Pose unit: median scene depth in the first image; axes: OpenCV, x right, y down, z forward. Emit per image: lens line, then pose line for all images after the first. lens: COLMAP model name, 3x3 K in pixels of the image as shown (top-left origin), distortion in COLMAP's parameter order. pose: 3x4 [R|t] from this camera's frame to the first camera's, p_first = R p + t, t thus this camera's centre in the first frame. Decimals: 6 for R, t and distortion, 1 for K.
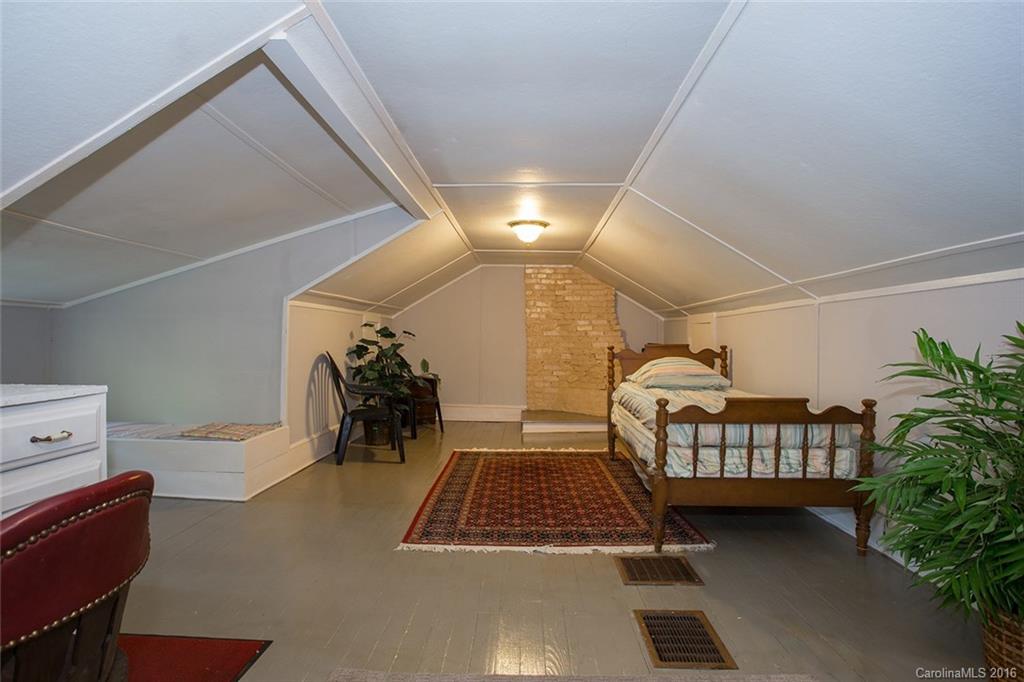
lens RADIAL K [[524.6, 0, 528.7], [0, 524.6, 337.8], [0, 0, 1]] dist [-0.097381, 0.034335]
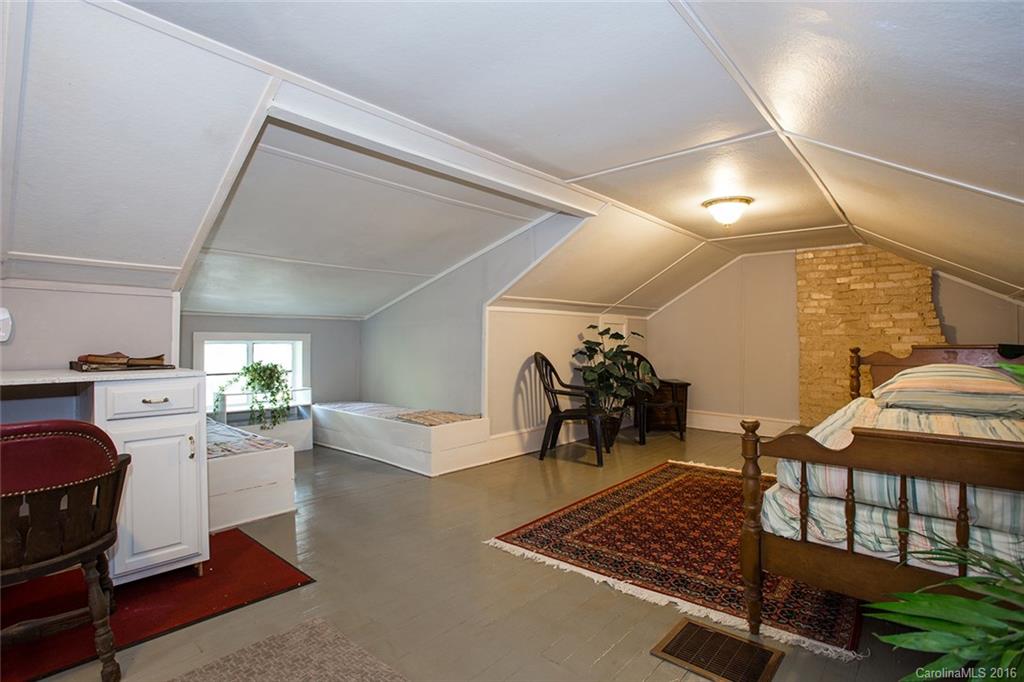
lens RADIAL K [[522.4, 0, 499.5], [0, 522.4, 337.0], [0, 0, 1]] dist [-0.077610, 0.031883]
pose [[0.749669, -0.011585, -0.661712, 0.314706], [0.007130, 0.999930, -0.009428, 0.005092], [0.661774, 0.002350, 0.749699, 0.162847]]
